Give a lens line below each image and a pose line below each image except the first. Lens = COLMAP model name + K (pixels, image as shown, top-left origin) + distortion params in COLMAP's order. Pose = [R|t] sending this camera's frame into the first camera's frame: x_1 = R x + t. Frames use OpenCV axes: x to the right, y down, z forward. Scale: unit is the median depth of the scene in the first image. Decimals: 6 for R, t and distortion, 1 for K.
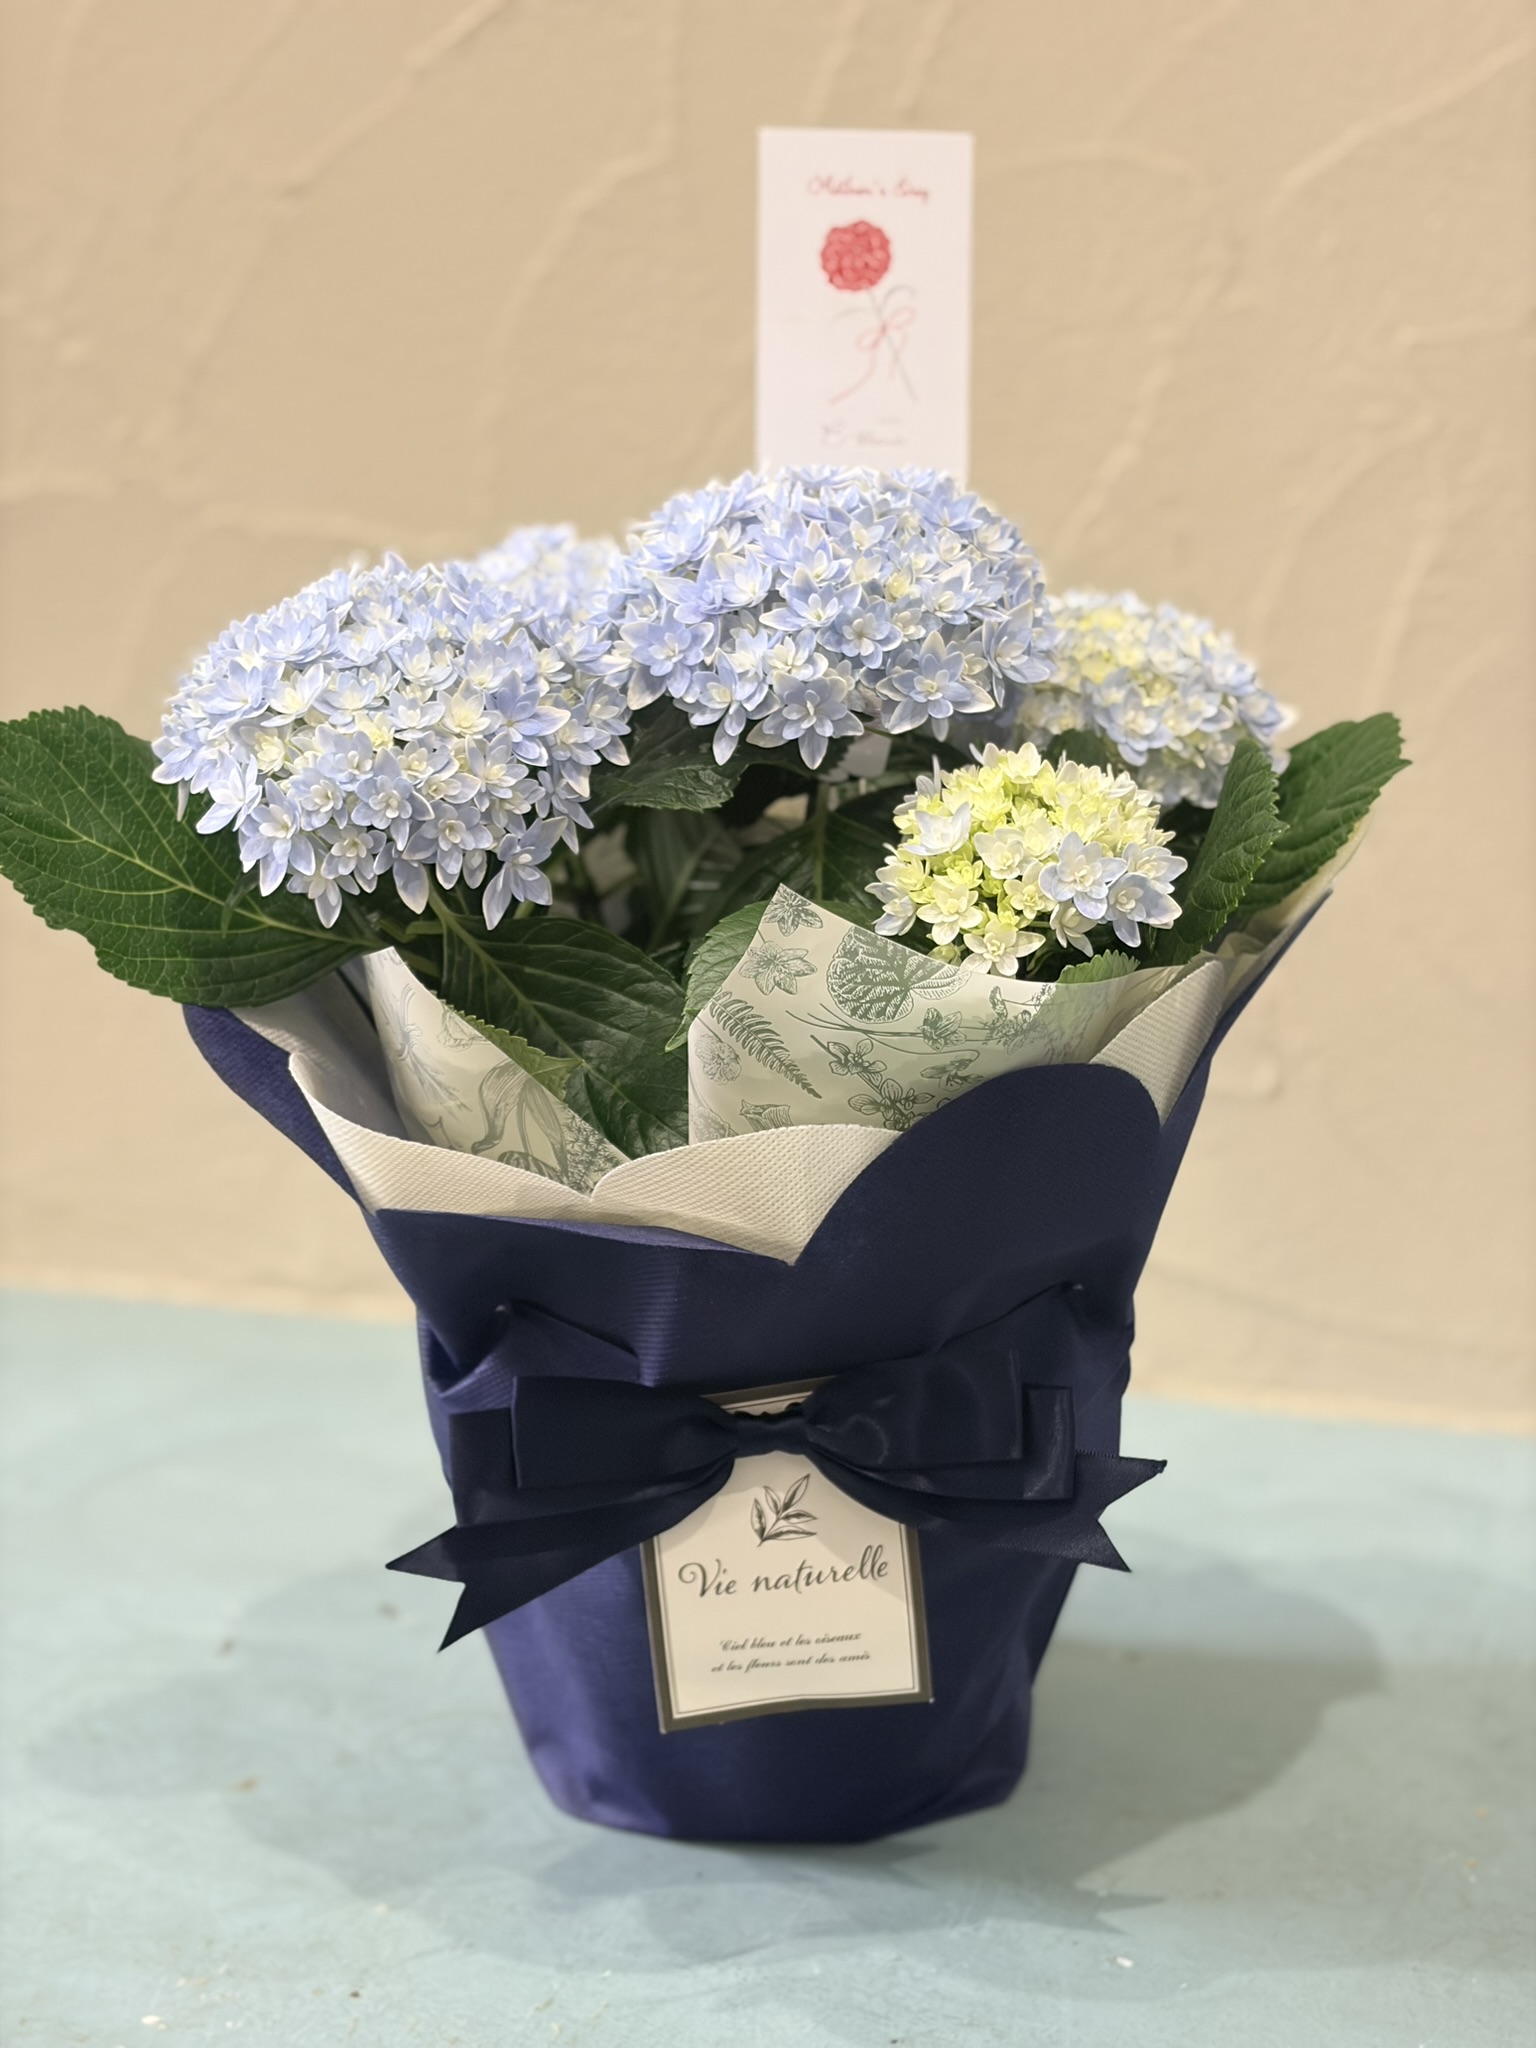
lens RADIAL K [[3091.5, 0, 762.1], [0, 3091.5, 1035.0], [0, 0, 1]] dist [0.258691, -1.111669]
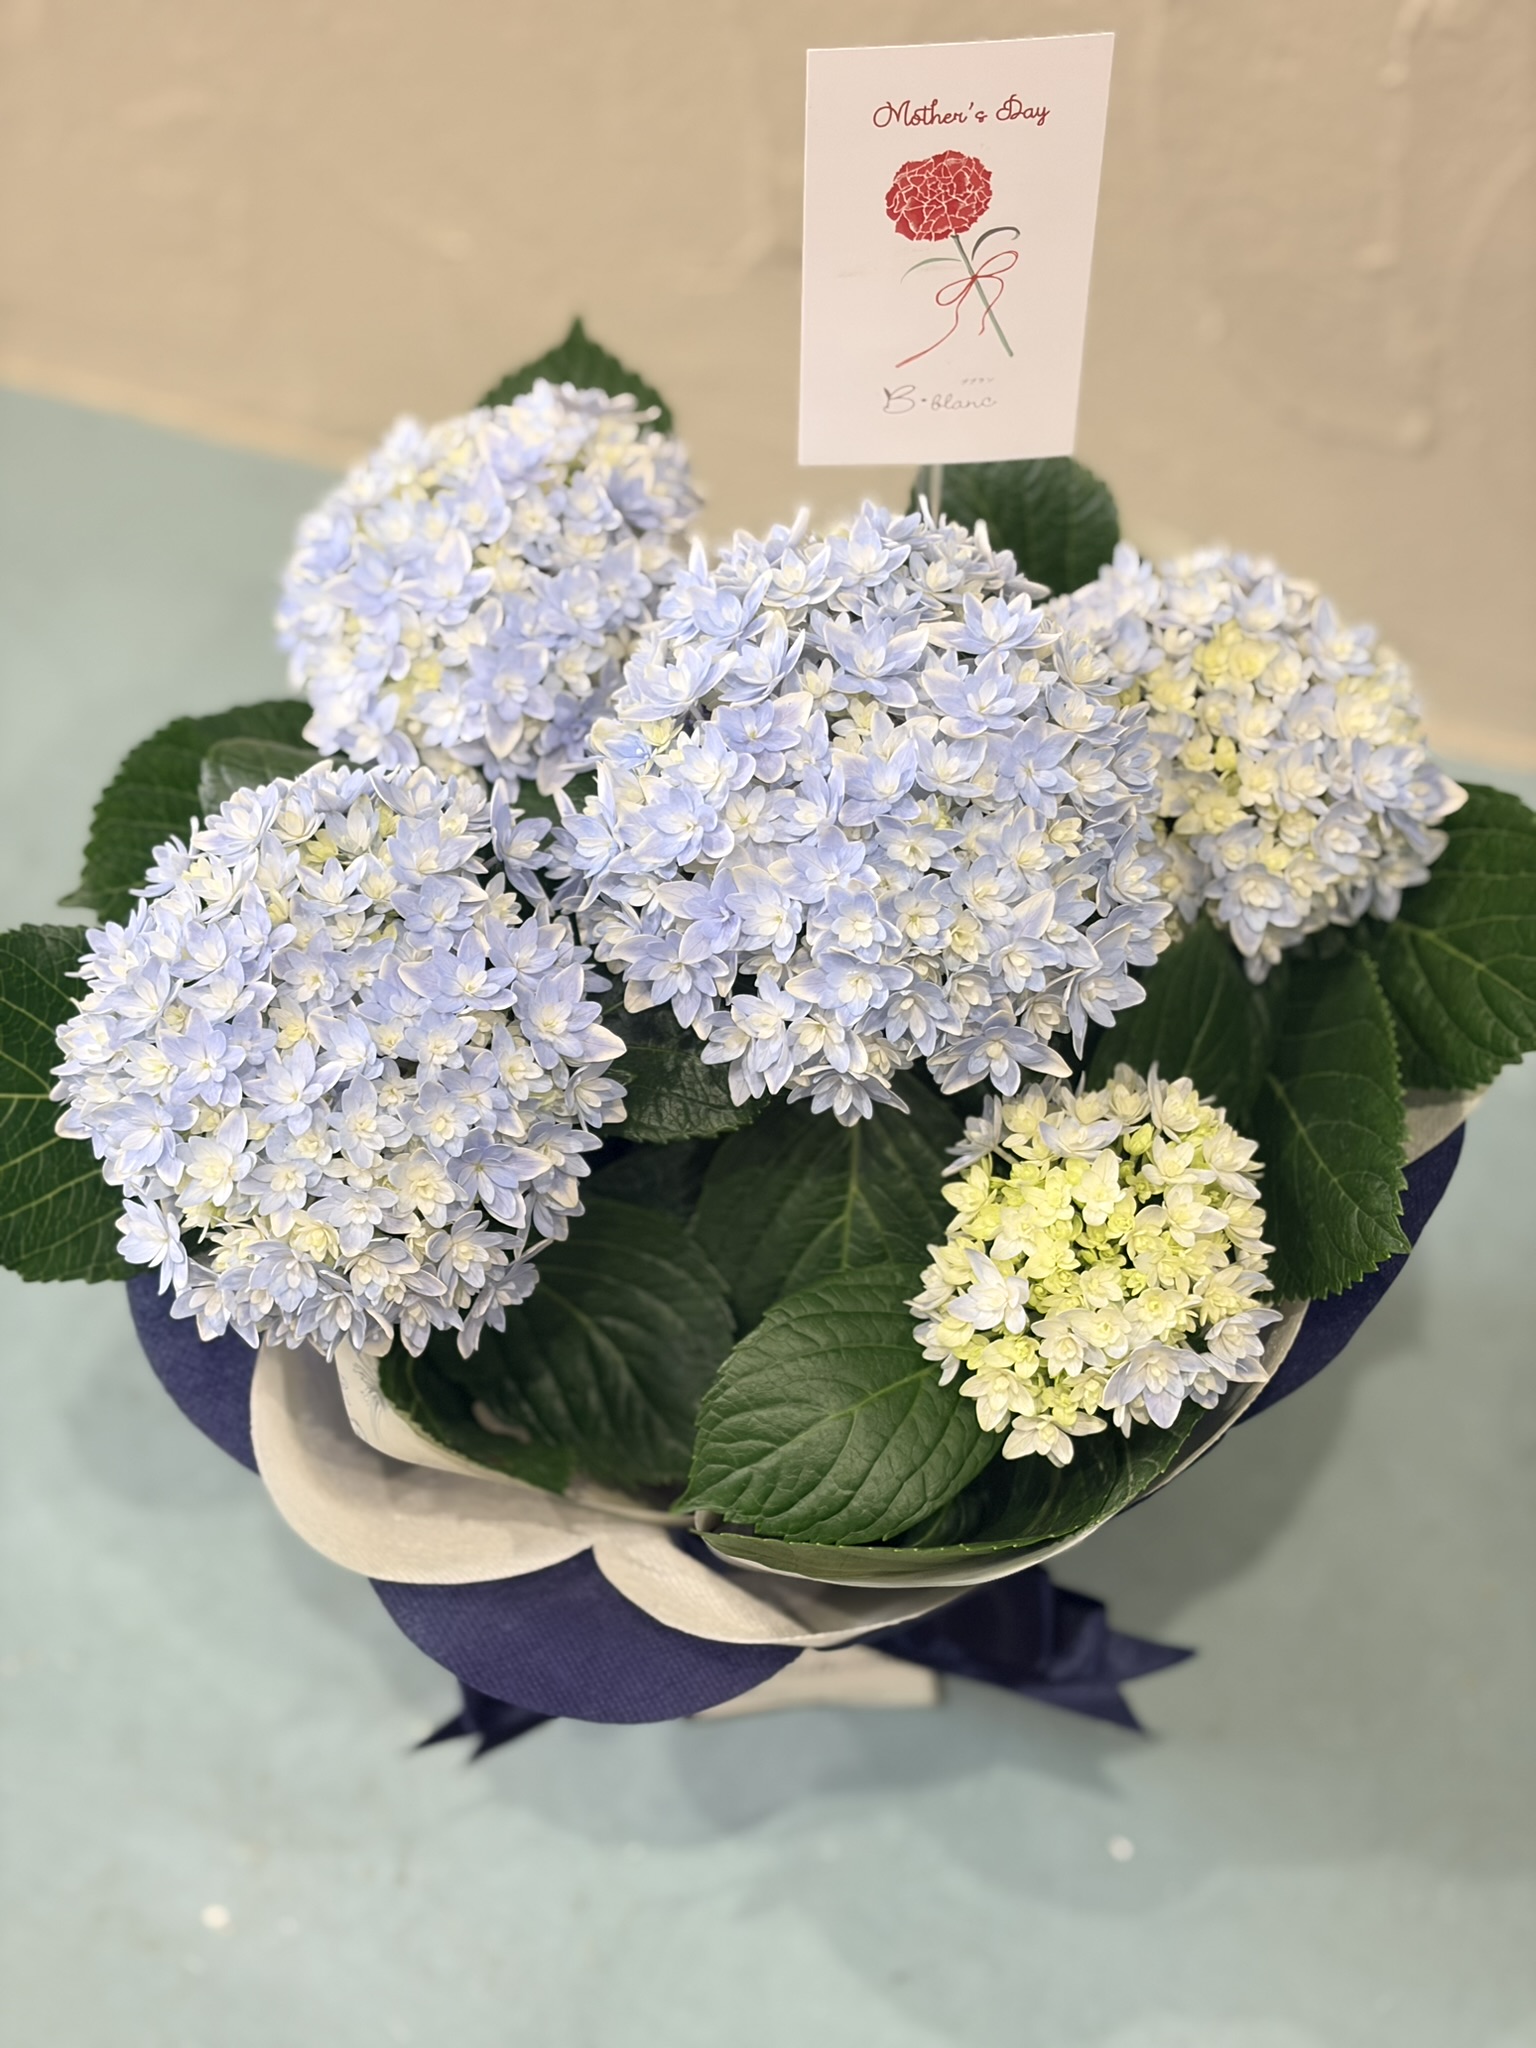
lens RADIAL K [[3091.5, 0, 762.1], [0, 3091.5, 1035.0], [0, 0, 1]] dist [0.258691, -1.111669]
pose [[0.999605, 0.021275, -0.018380, 0.007762], [-0.004446, 0.765131, 0.643859, -0.612959], [0.027761, -0.643523, 0.764923, 0.366427]]
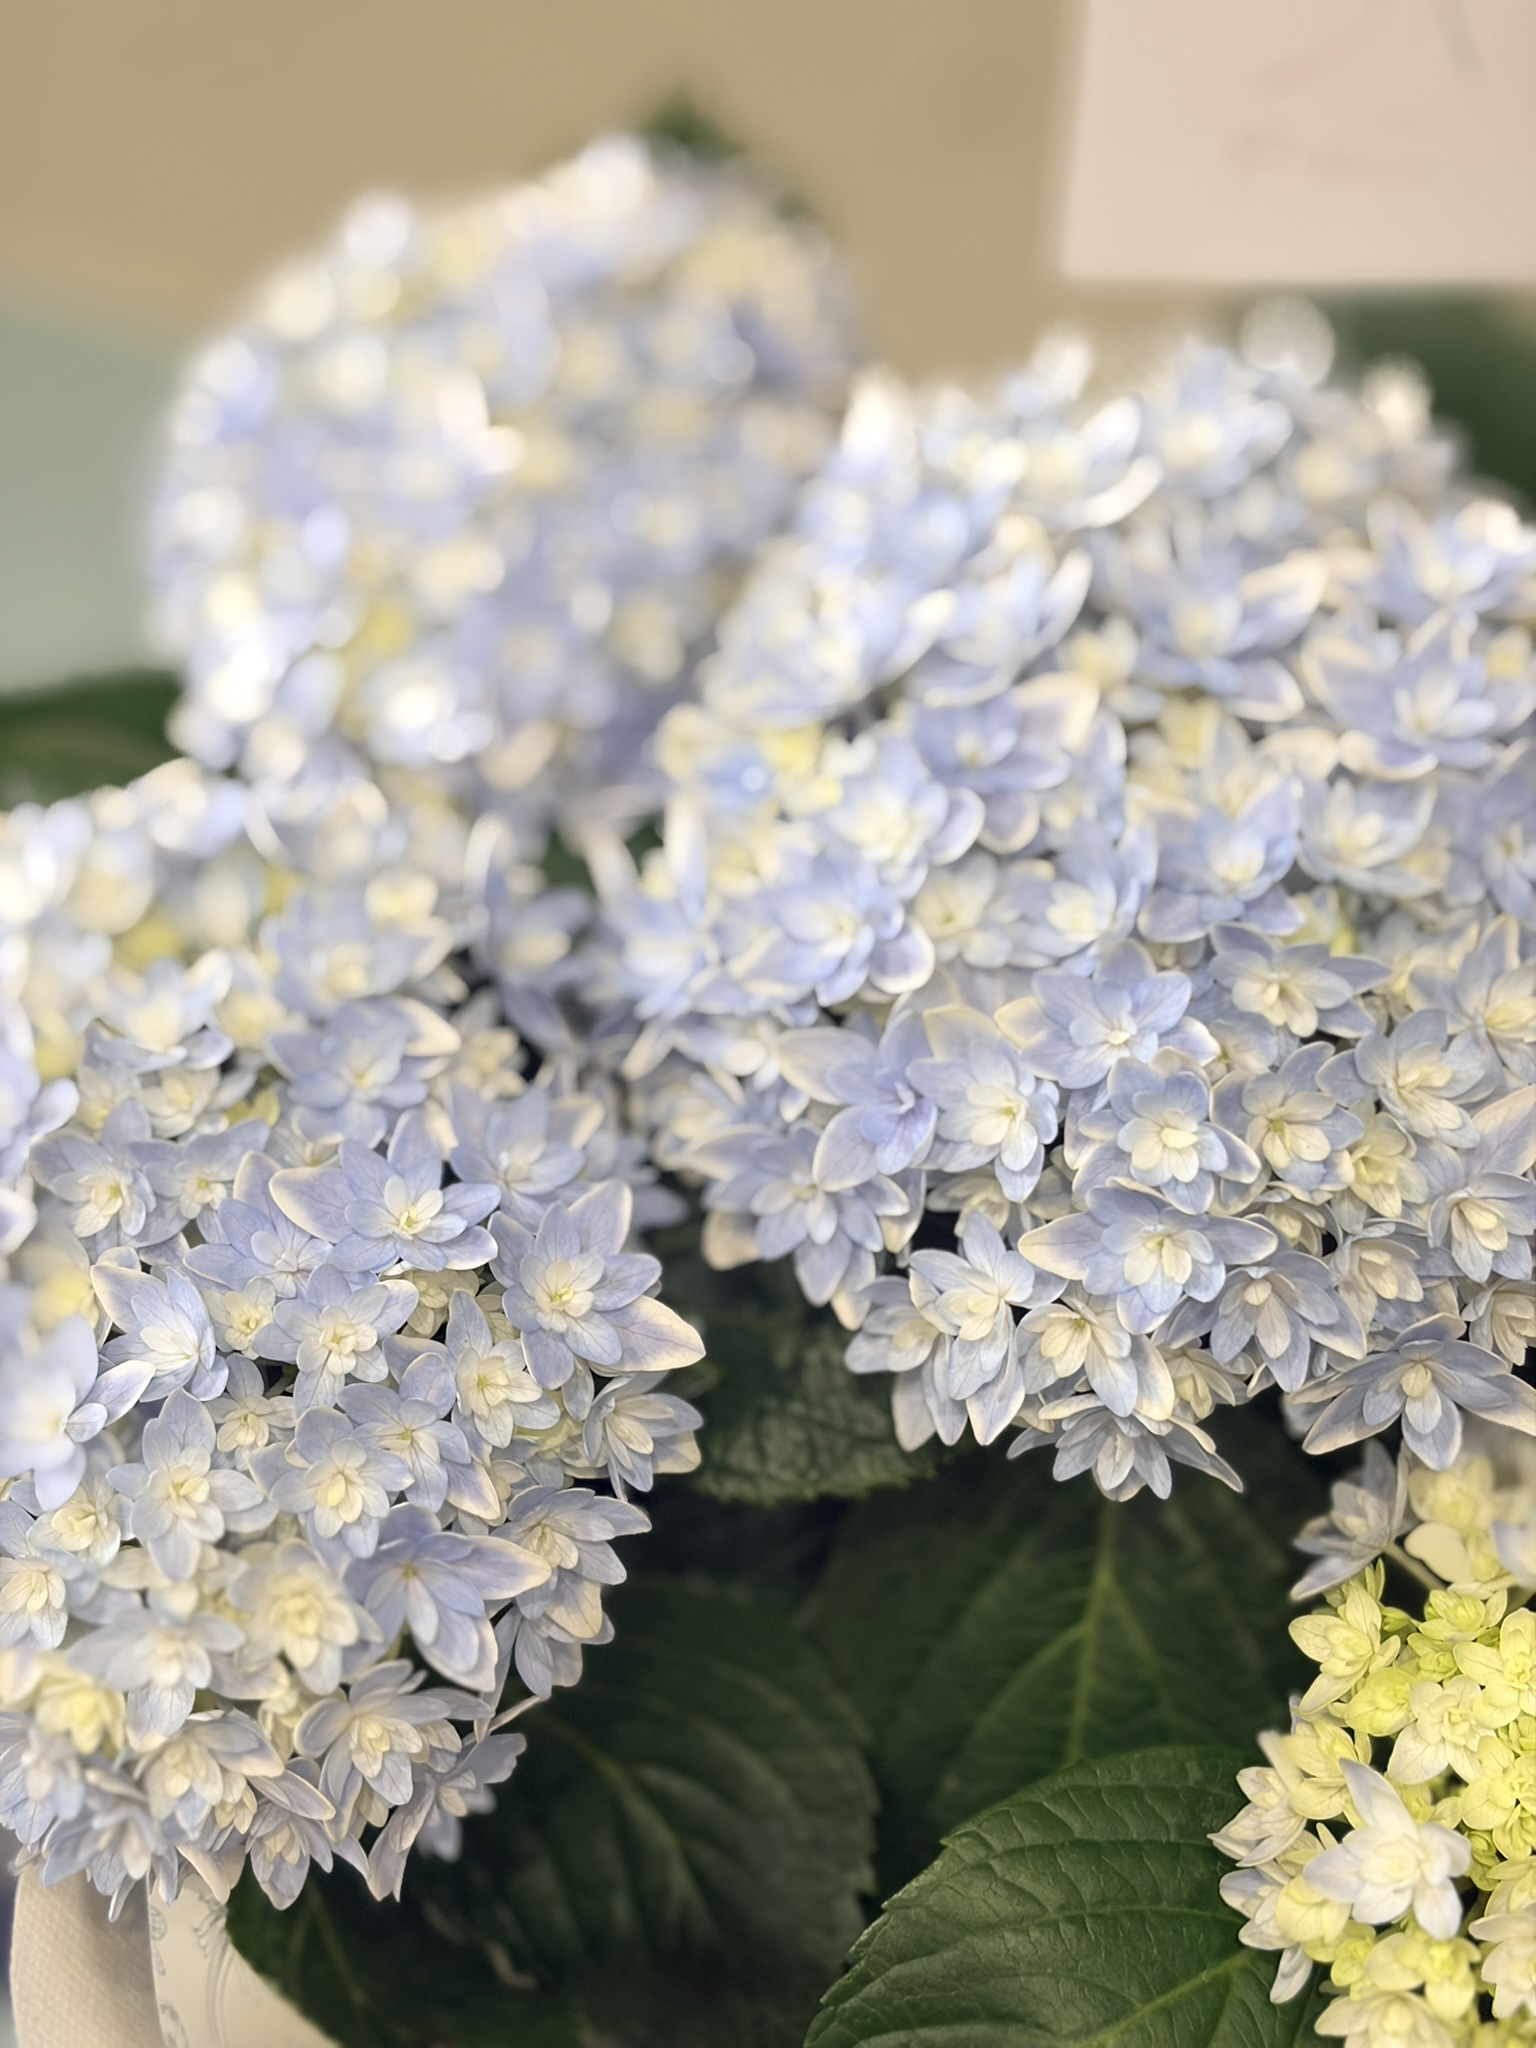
lens RADIAL K [[3091.5, 0, 762.1], [0, 3091.5, 1035.0], [0, 0, 1]] dist [0.258691, -1.111669]
pose [[0.996925, 0.063343, -0.046122, -0.016901], [-0.019567, 0.771230, 0.636255, -0.400497], [0.075873, -0.633397, 0.770099, 0.670552]]
